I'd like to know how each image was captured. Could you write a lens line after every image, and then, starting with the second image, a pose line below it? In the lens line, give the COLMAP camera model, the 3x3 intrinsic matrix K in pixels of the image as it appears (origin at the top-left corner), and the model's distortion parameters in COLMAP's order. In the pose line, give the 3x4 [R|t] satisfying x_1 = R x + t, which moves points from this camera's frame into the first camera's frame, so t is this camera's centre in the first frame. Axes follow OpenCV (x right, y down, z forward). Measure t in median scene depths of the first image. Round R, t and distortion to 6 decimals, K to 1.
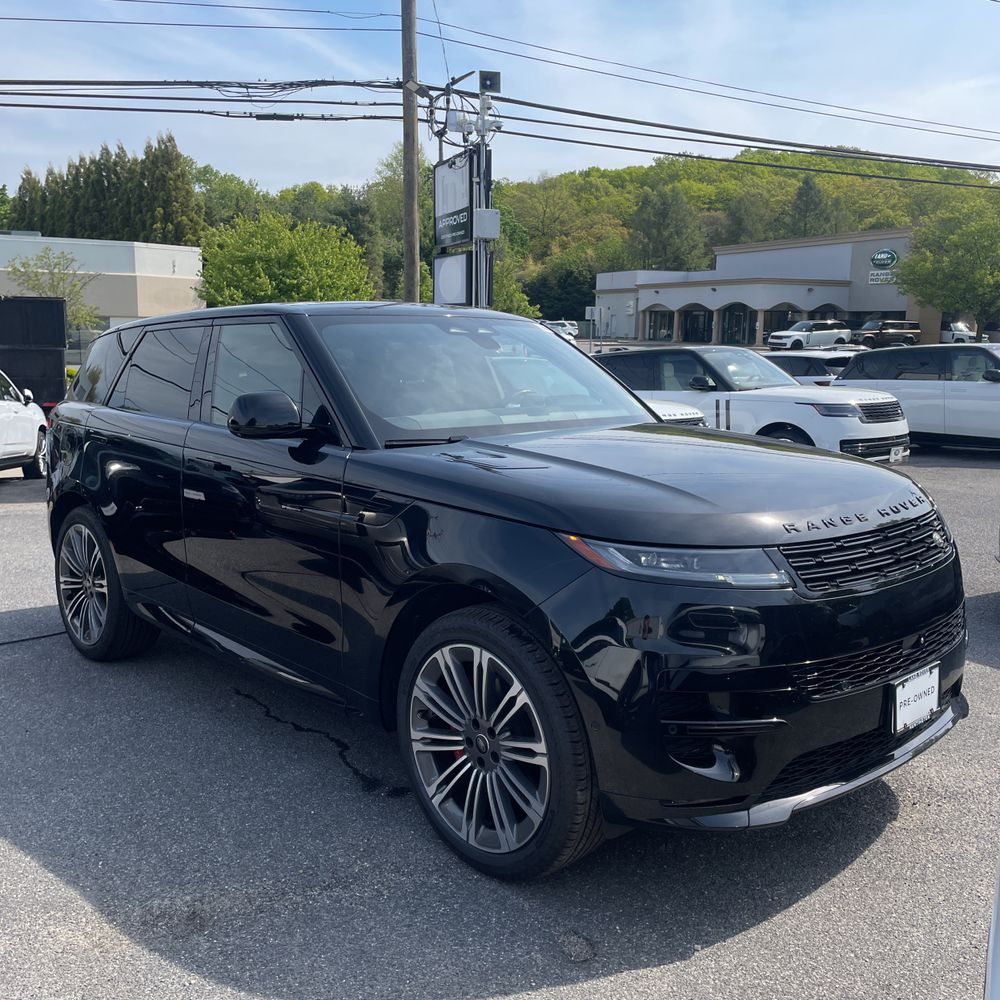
lens RADIAL K [[968.6, 0, 512.8], [0, 968.6, 490.0], [0, 0, 1]] dist [0.059291, -0.031649]
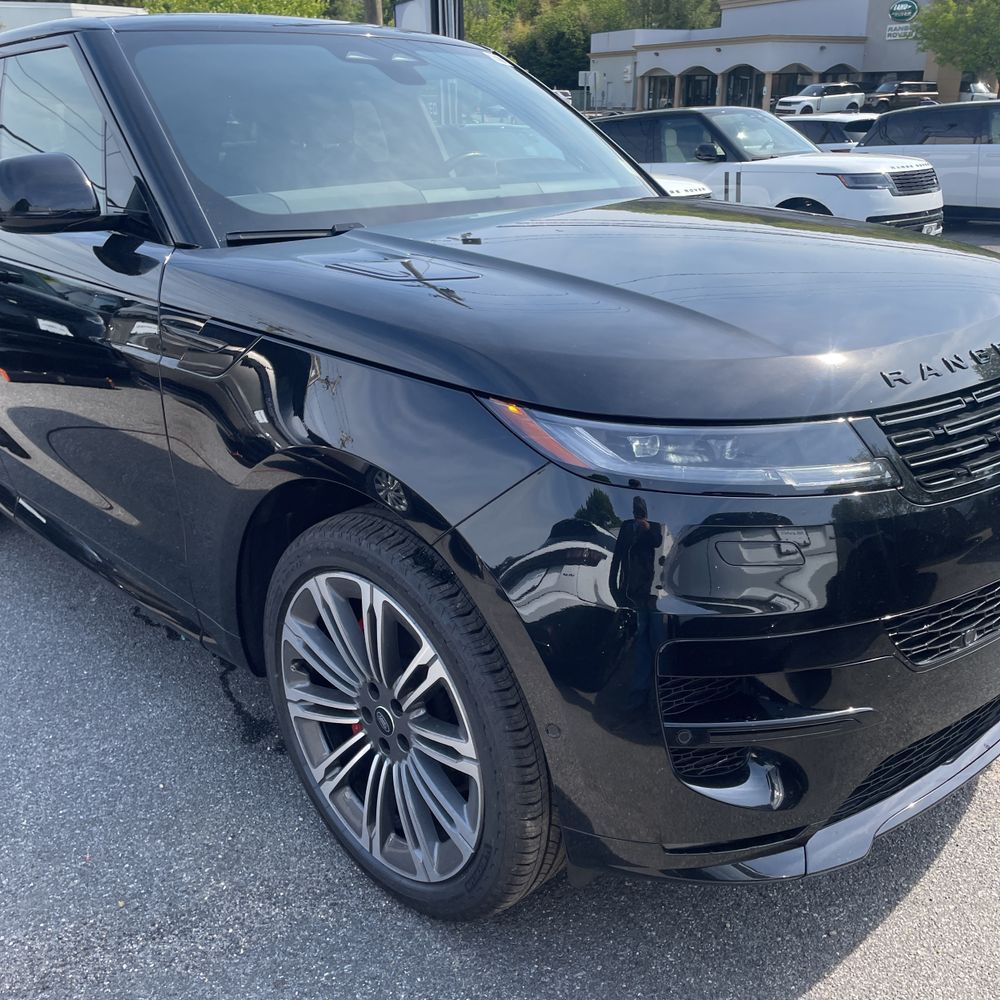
lens RADIAL K [[968.6, 0, 512.8], [0, 968.6, 490.0], [0, 0, 1]] dist [0.059291, -0.031649]
pose [[0.999749, -0.022314, 0.001908, 0.044675], [0.021402, 0.977022, 0.212062, -0.017941], [-0.006596, -0.211968, 0.977254, 0.325337]]
